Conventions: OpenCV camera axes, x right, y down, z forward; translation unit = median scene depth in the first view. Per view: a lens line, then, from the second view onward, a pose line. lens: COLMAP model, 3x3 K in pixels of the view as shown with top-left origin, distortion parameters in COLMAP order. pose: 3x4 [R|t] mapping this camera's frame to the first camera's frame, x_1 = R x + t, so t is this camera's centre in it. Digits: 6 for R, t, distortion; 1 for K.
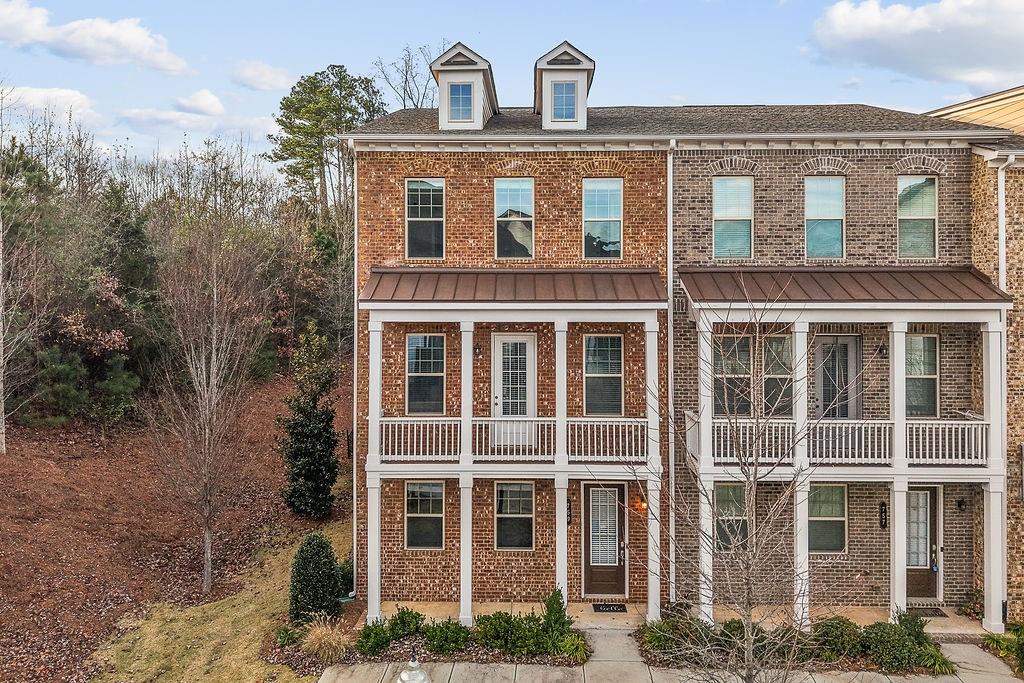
lens RADIAL K [[720.3, 0, 512.0], [0, 720.3, 294.4], [0, 0, 1]] dist [0.004652, -0.004379]
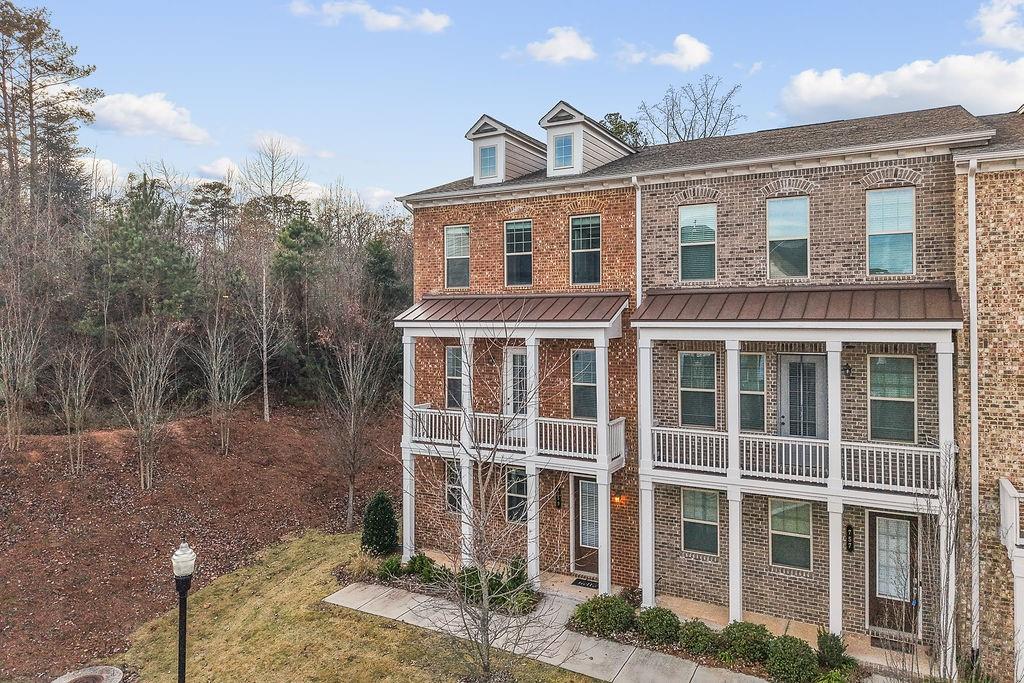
lens RADIAL K [[669.0, 0, 512.5], [0, 669.0, 318.0], [0, 0, 1]] dist [0.001683, -0.002438]
pose [[0.891008, -0.003594, -0.453973, 0.512456], [0.005879, 0.999976, 0.003622, 0.000298], [0.453949, -0.005896, 0.891008, -0.016729]]
